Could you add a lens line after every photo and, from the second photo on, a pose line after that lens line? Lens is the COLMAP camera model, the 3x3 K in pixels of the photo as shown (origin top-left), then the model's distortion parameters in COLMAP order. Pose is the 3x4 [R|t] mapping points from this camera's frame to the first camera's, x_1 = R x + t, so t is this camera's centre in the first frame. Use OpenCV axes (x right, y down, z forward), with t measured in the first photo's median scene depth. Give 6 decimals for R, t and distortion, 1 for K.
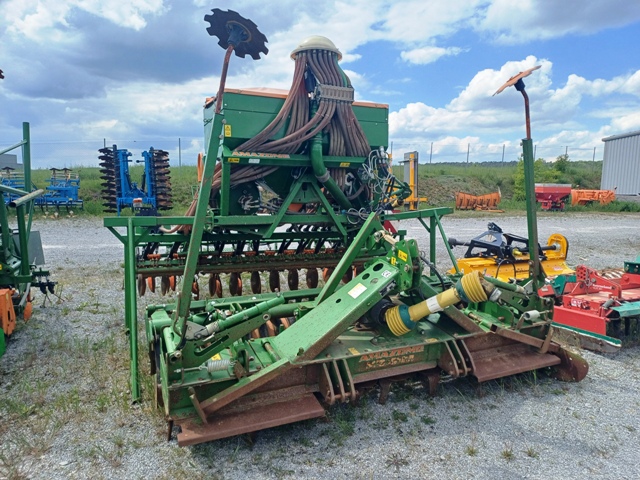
lens RADIAL K [[469.0, 0, 318.7], [0, 469.0, 238.9], [0, 0, 1]] dist [0.042849, -0.022048]
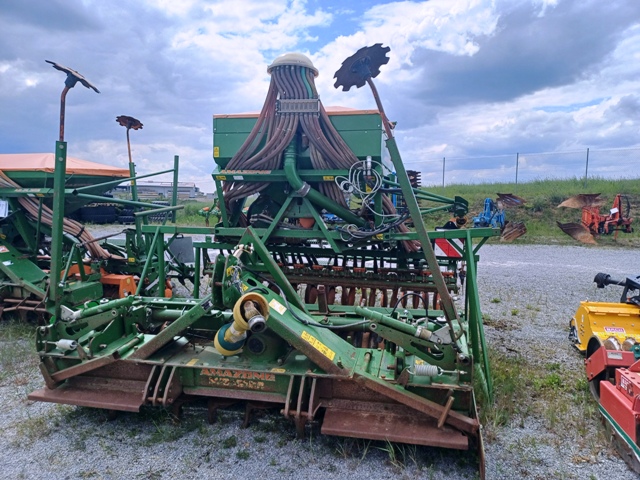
lens RADIAL K [[469.0, 0, 320.0], [0, 469.0, 239.1], [0, 0, 1]] dist [0.042849, -0.022048]
pose [[0.787876, 0.044604, -0.614216, 0.619722], [-0.069670, 0.997426, -0.016936, -0.017799], [0.611880, 0.056136, 0.788956, 0.243308]]
